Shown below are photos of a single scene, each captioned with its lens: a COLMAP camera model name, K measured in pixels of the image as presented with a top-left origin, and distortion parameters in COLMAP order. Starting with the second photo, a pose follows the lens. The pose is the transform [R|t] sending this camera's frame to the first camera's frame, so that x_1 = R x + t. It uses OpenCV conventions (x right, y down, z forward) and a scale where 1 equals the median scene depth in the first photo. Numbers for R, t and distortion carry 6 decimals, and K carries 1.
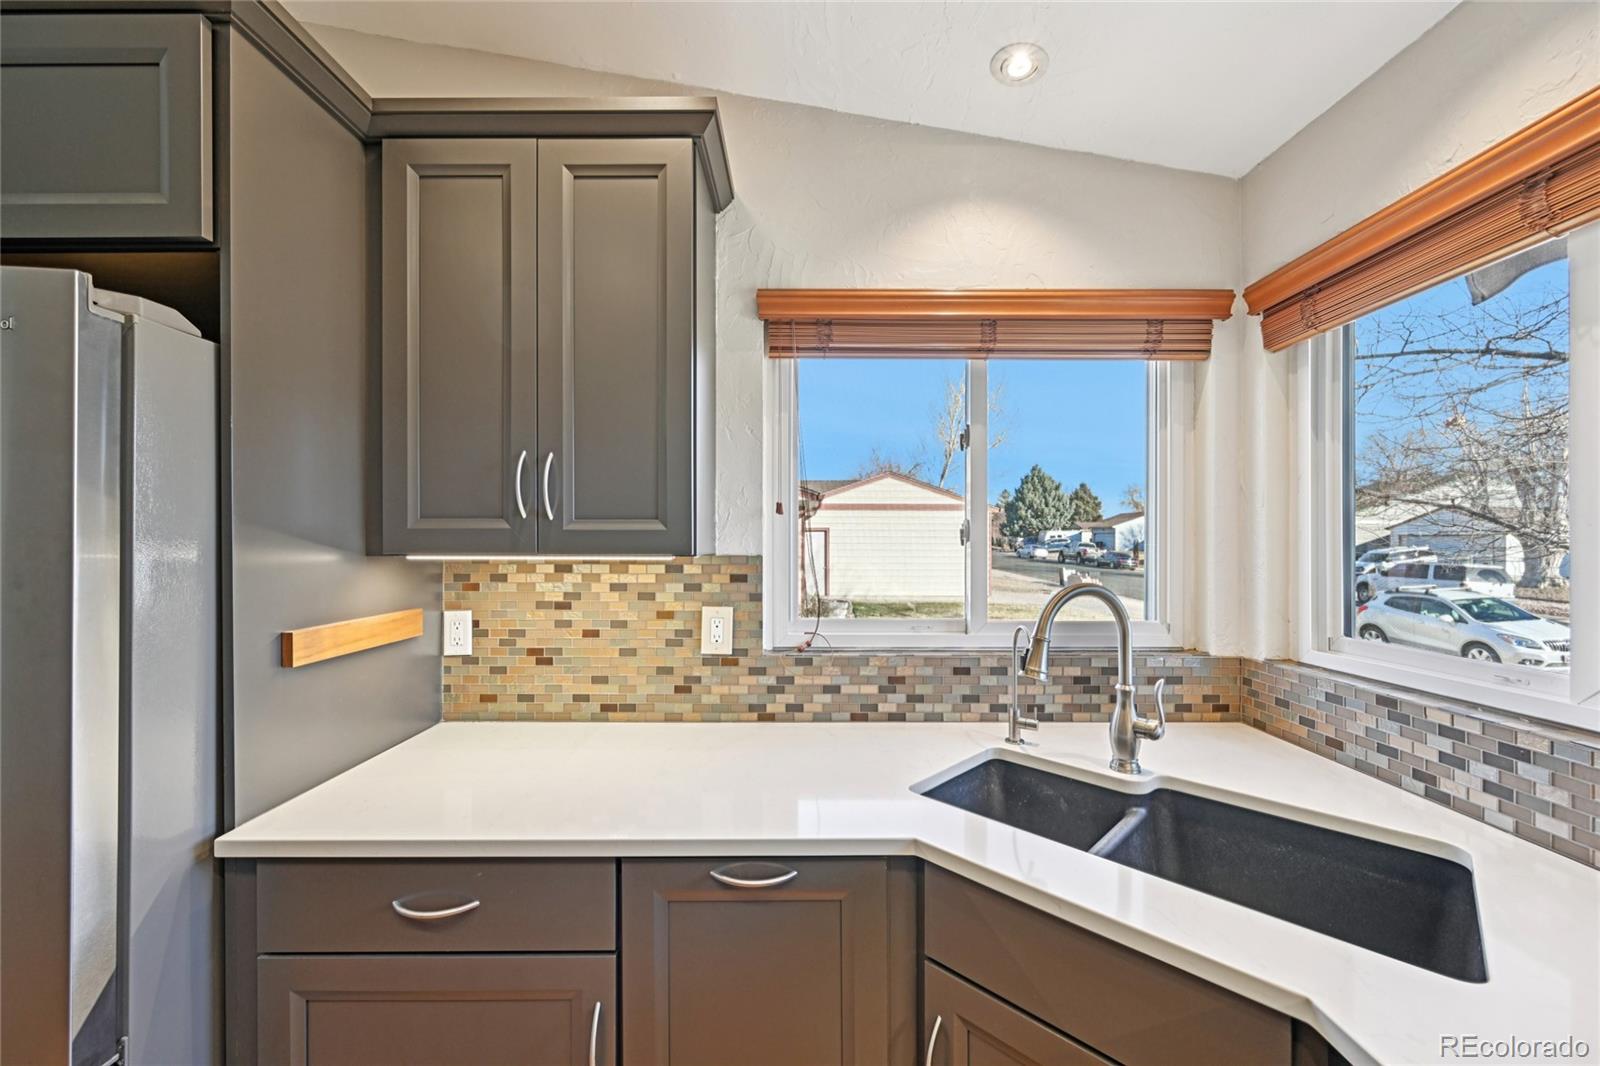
lens RADIAL K [[625.4, 0, 802.8], [0, 625.4, 538.2], [0, 0, 1]] dist [-0.001217, -0.000211]
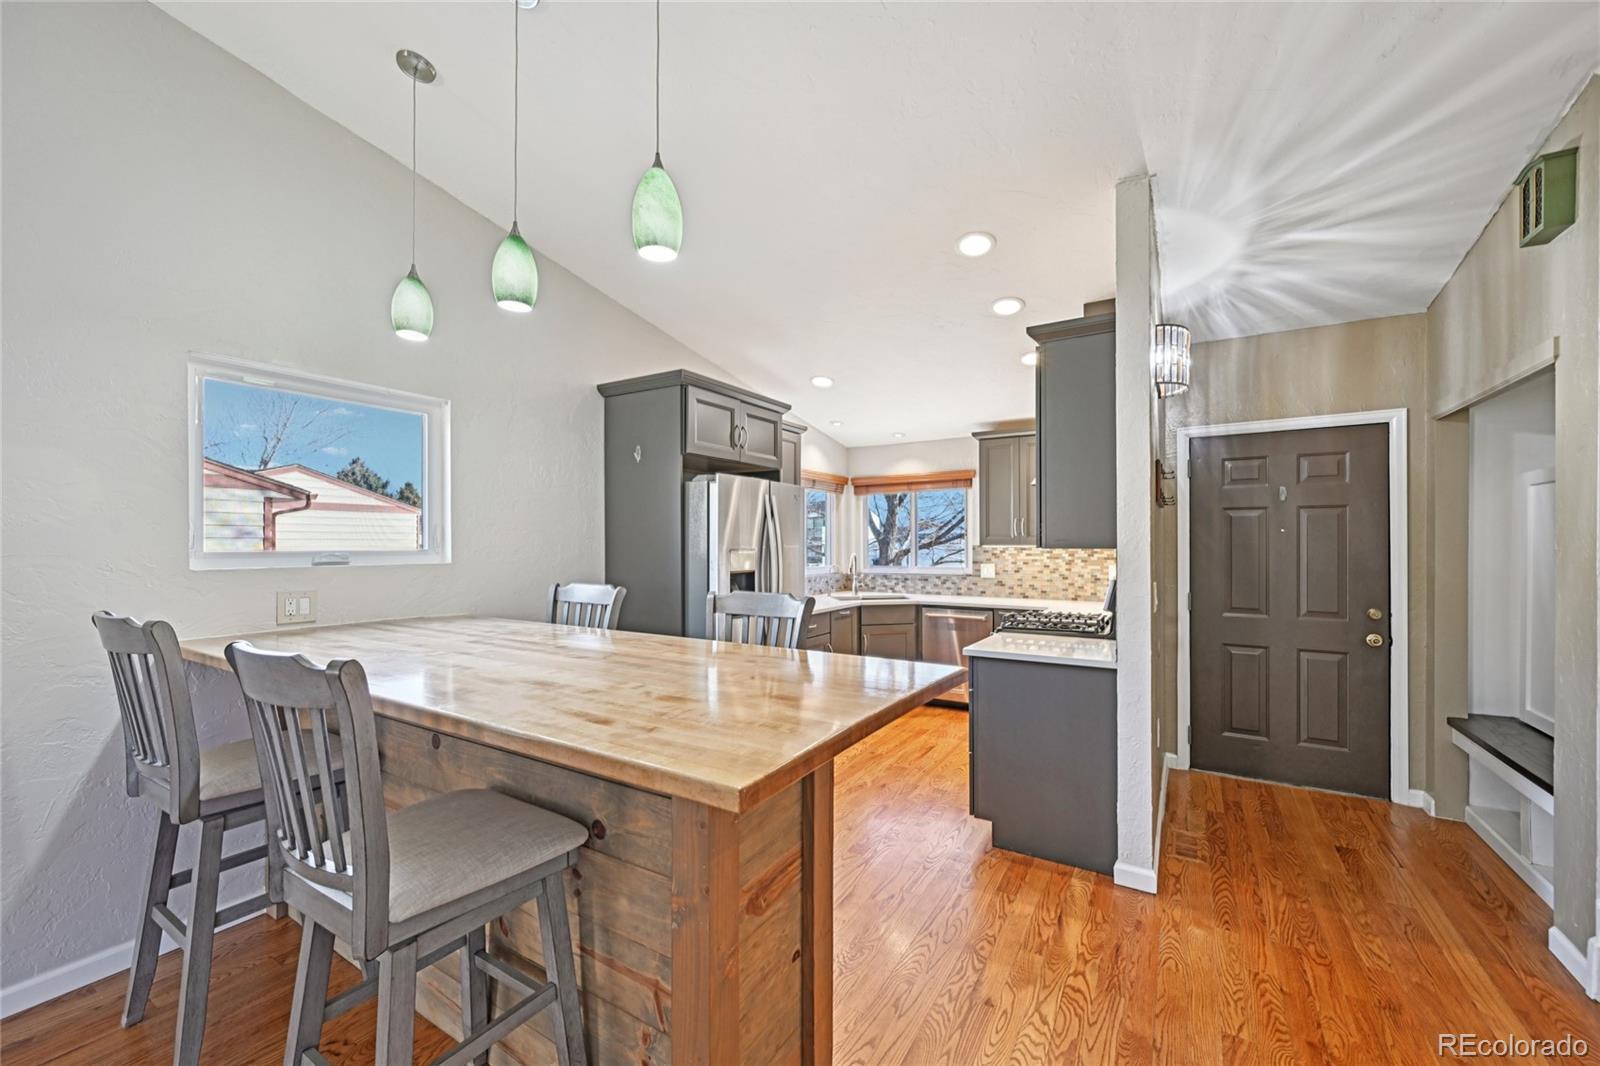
lens RADIAL K [[625.4, 0, 804.9], [0, 625.4, 540.8], [0, 0, 1]] dist [-0.001217, -0.000211]
pose [[0.529215, -0.000782, 0.848487, -2.756087], [-0.000086, 1.000000, 0.000975, -0.012887], [-0.848488, -0.000588, 0.529215, -0.822516]]
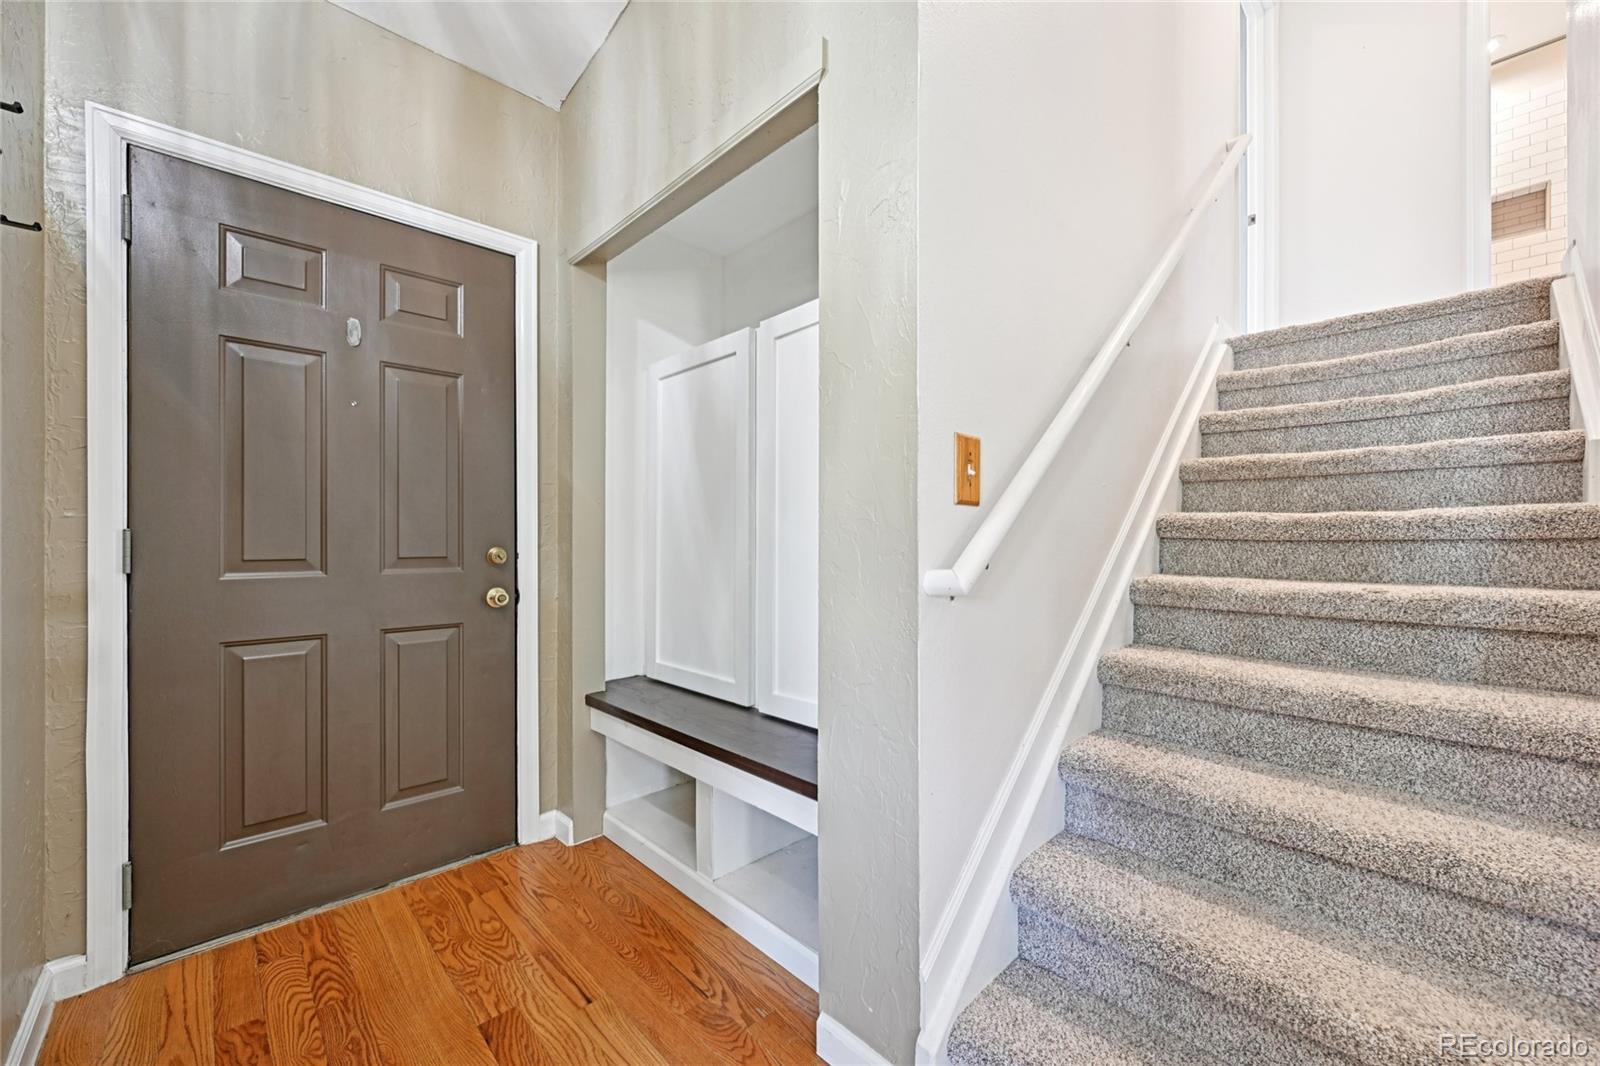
lens RADIAL K [[625.4, 0, 802.9], [0, 625.4, 540.1], [0, 0, 1]] dist [-0.001217, -0.000211]
pose [[-0.686134, -0.002567, 0.727471, -1.373709], [-0.002533, 0.999996, 0.001138, 0.197121], [-0.727471, -0.001062, -0.686138, -0.901955]]
